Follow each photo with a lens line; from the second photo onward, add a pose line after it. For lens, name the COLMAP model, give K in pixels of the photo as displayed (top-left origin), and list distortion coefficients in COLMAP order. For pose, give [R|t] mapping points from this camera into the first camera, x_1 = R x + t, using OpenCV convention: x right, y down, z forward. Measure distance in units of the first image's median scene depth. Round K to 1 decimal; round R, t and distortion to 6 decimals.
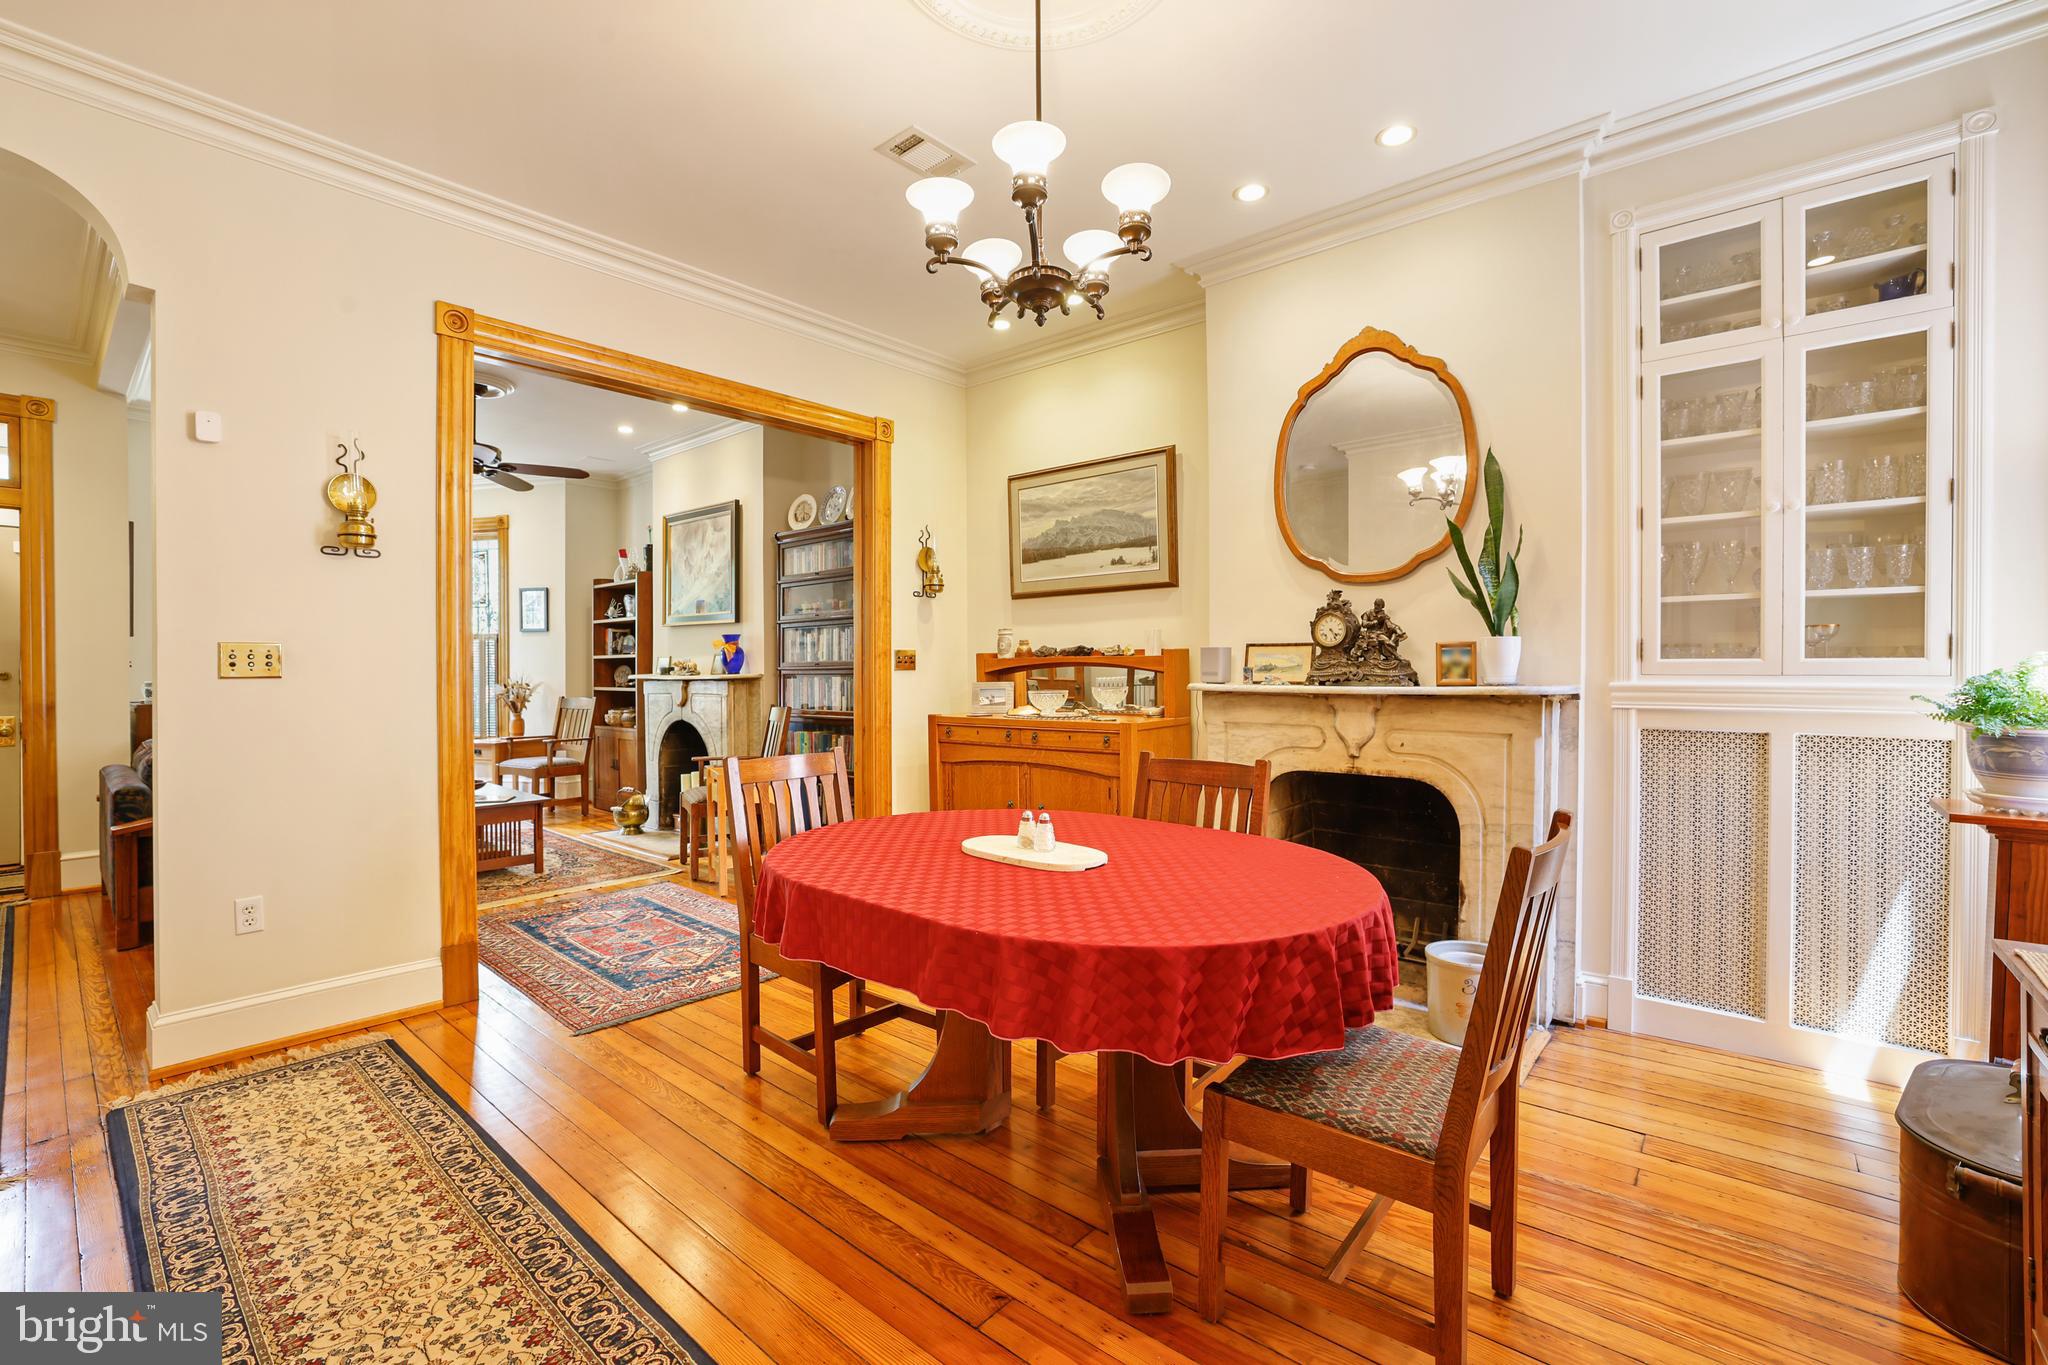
lens RADIAL K [[870.9, 0, 1023.2], [0, 870.9, 722.2], [0, 0, 1]] dist [-0.061202, 0.013351]
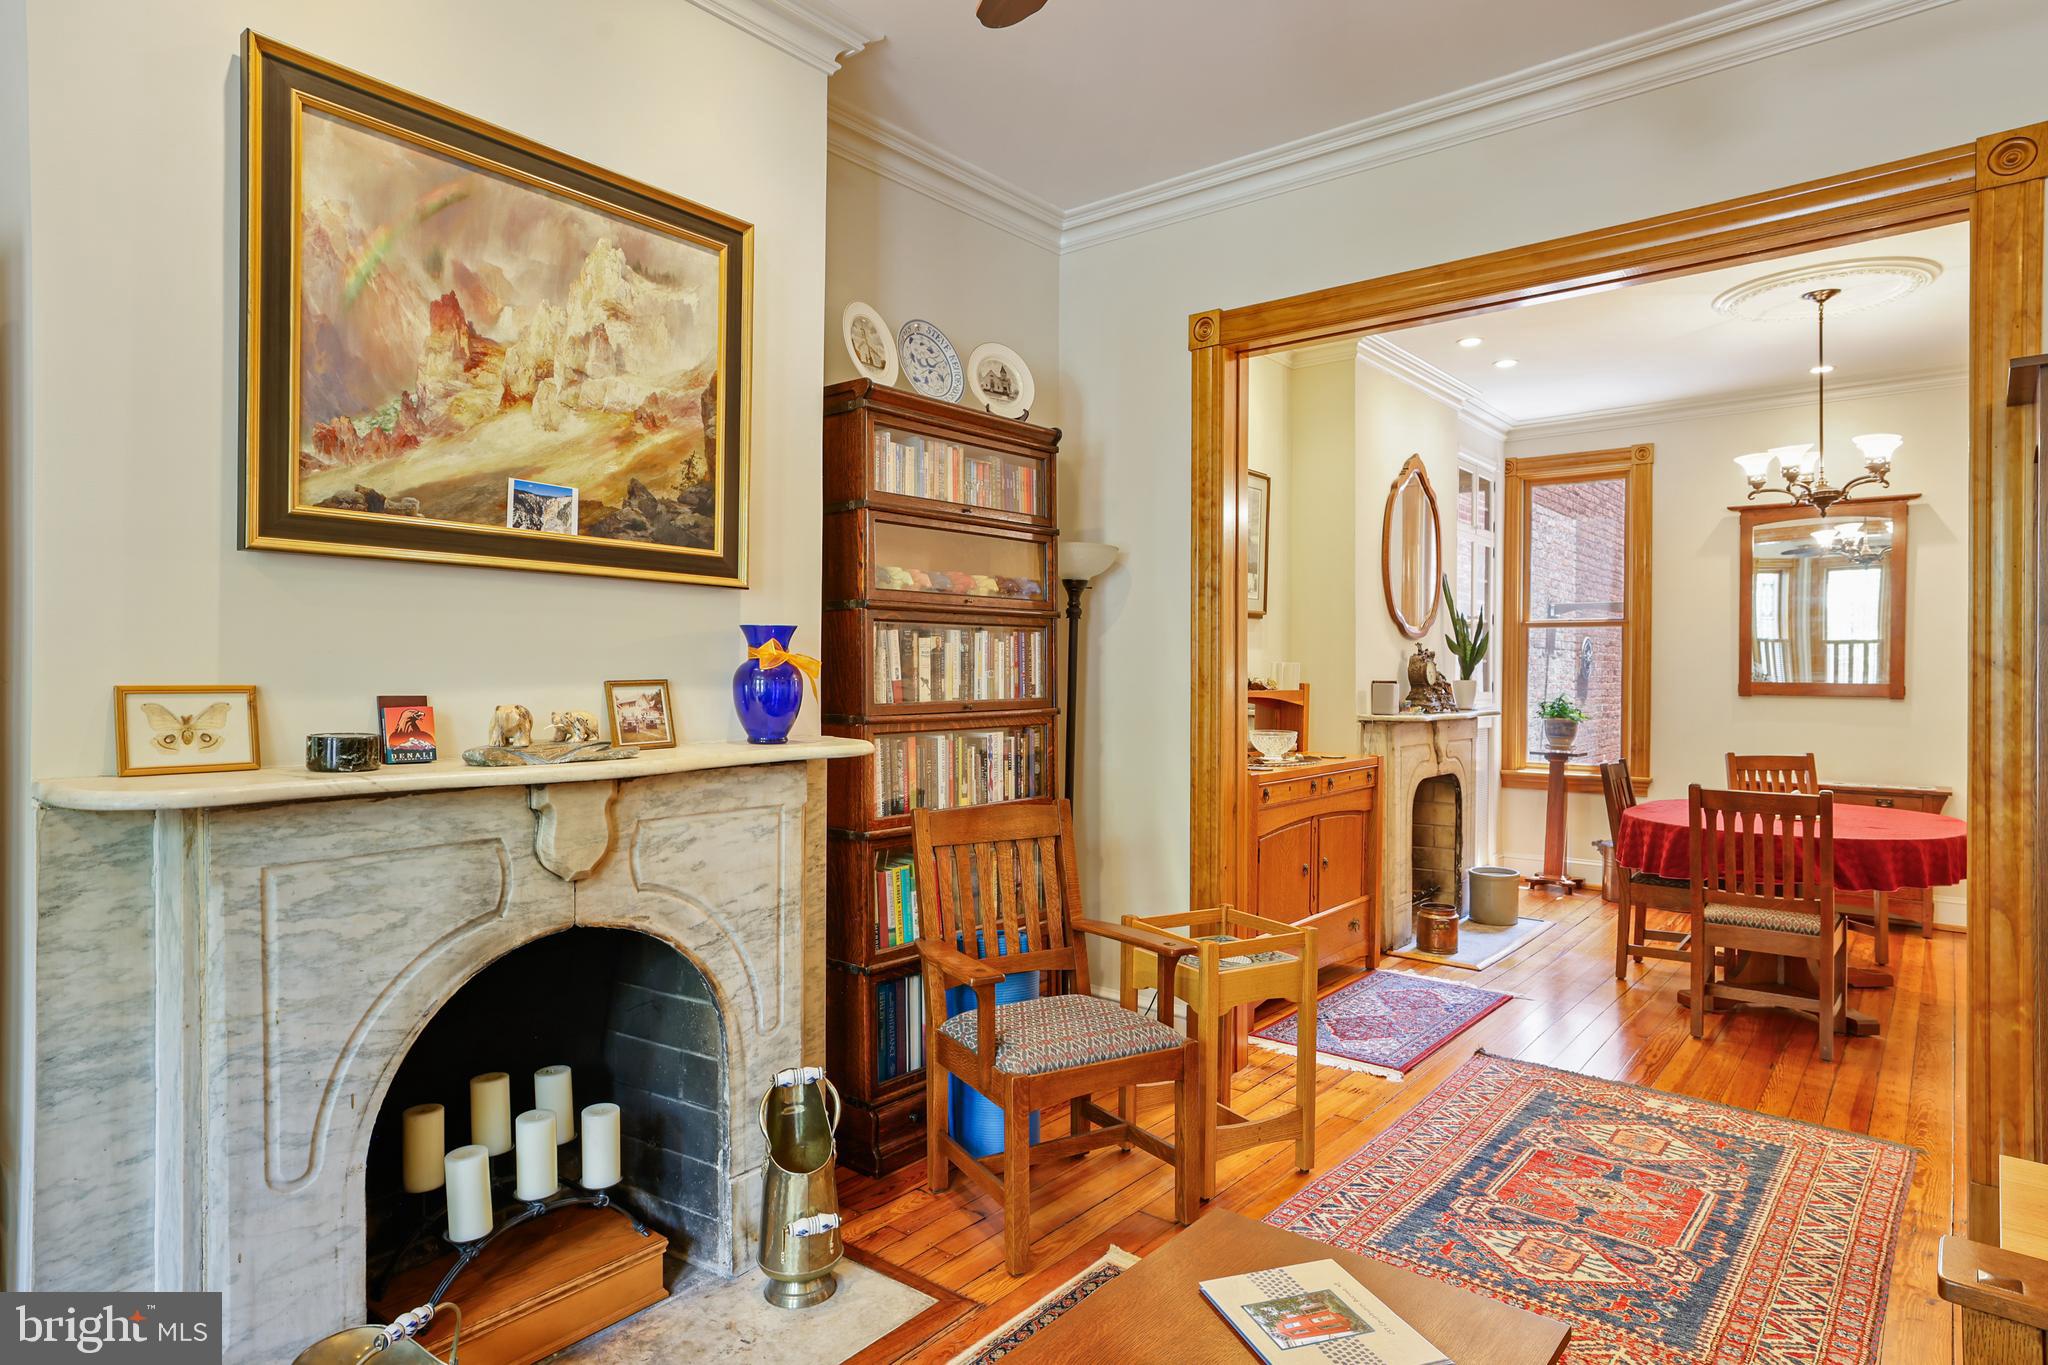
lens RADIAL K [[1173.6, 0, 1024.0], [0, 1173.6, 682.5], [0, 0, 1]] dist [-0.026639, 0.037497]
pose [[-0.027560, -0.012725, 0.999539, -1.462944], [0.048680, 0.998716, 0.014057, -0.146680], [-0.998434, 0.049045, -0.026905, 1.663122]]
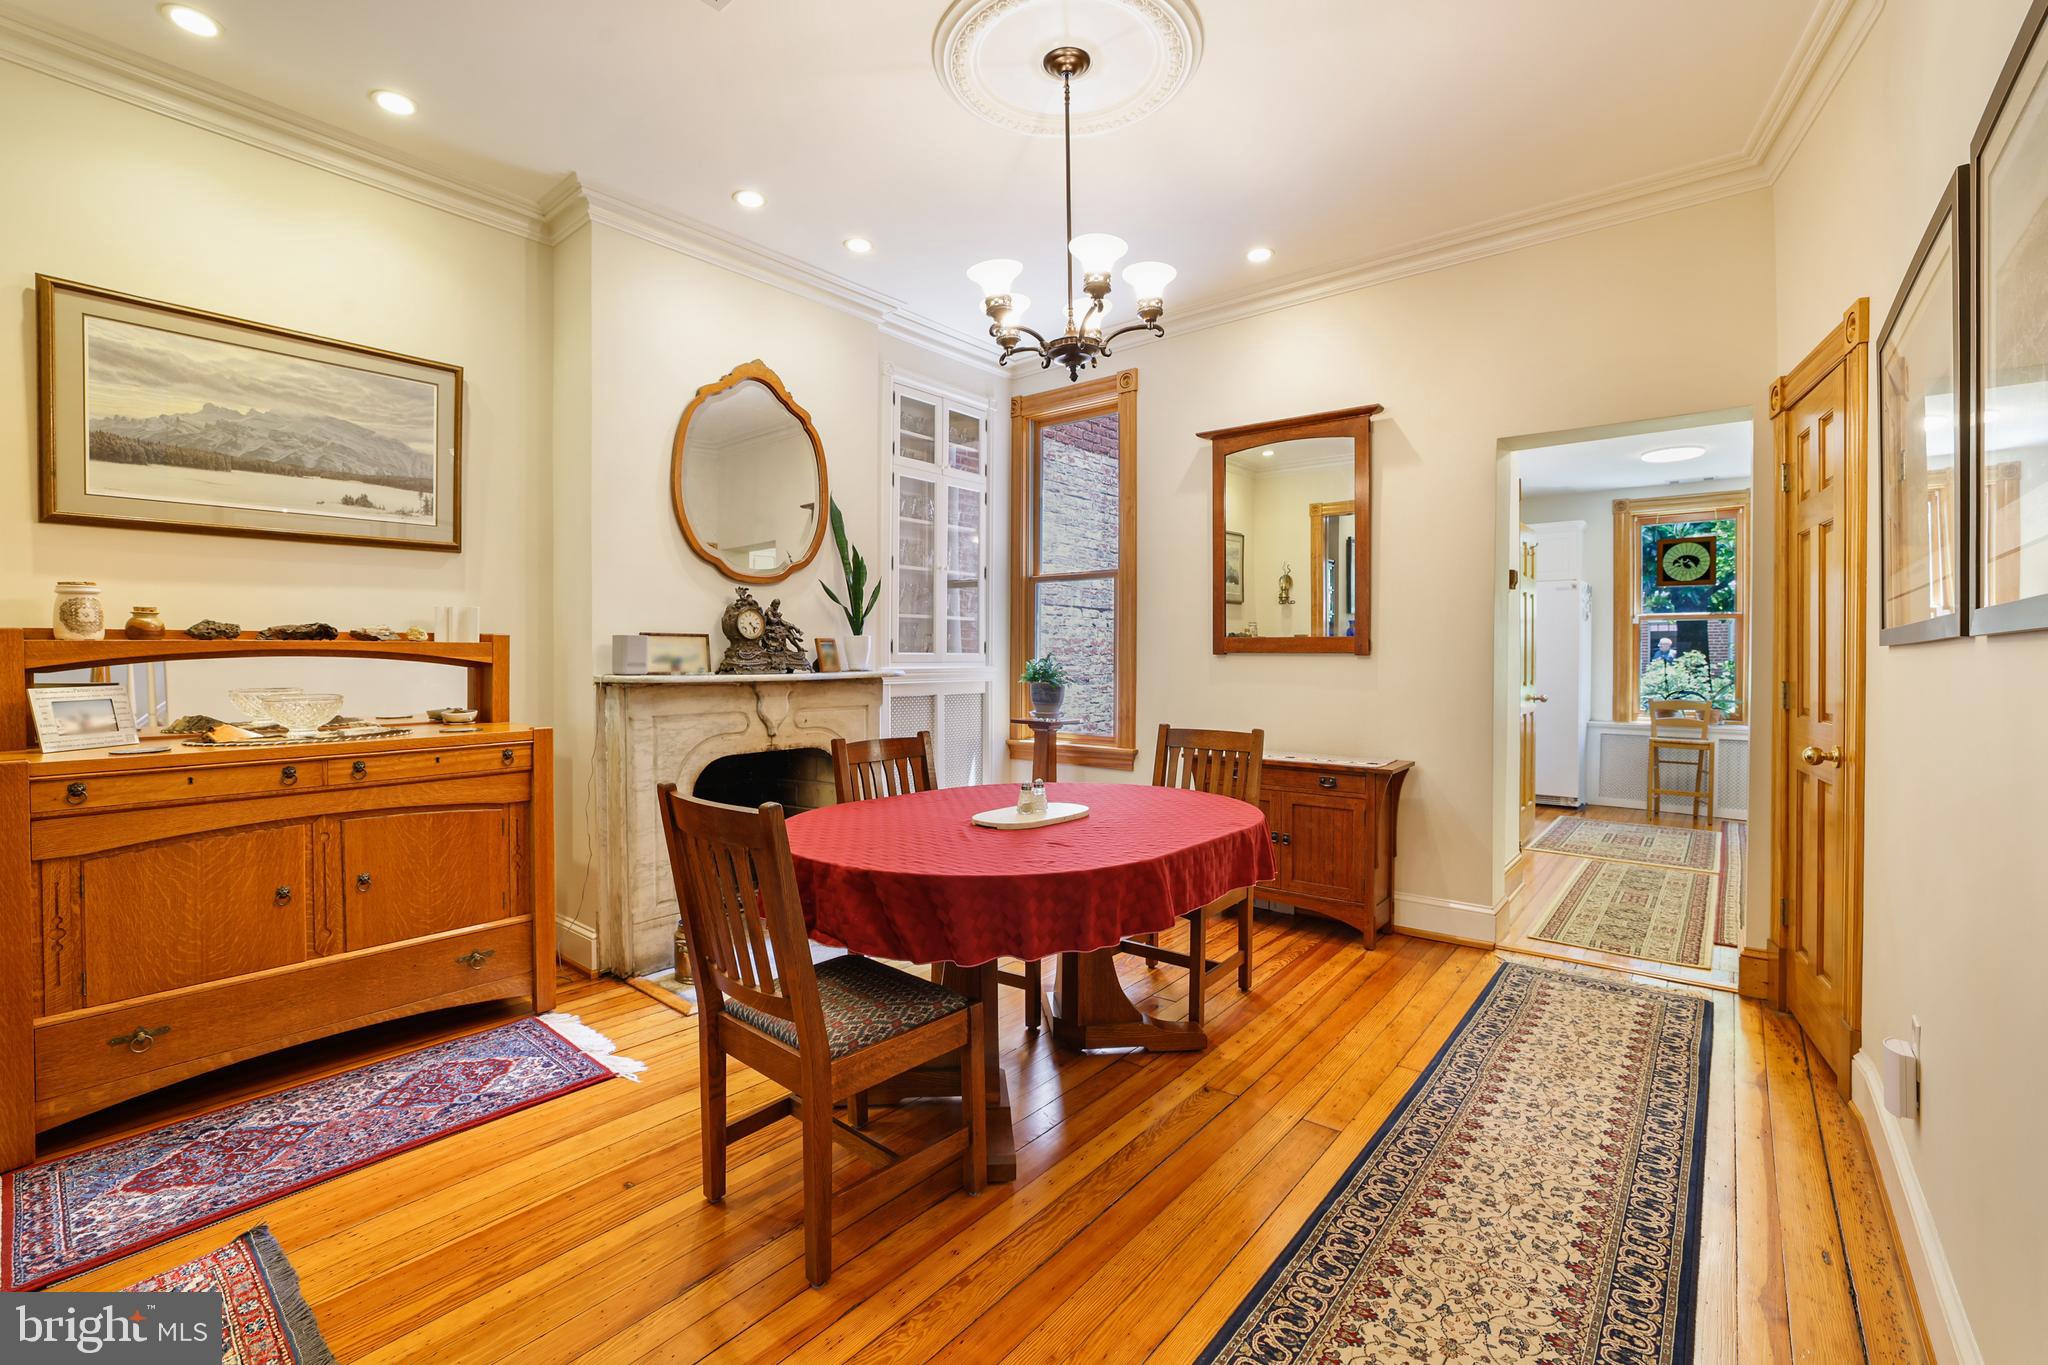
lens RADIAL K [[911.1, 0, 1025.0], [0, 911.1, 662.6], [0, 0, 1]] dist [-0.028570, 0.000862]
pose [[-0.034296, -0.005347, 0.999397, -0.810585], [0.060377, 0.998148, 0.007412, -0.044339], [-0.997586, 0.060595, -0.033910, 0.684903]]
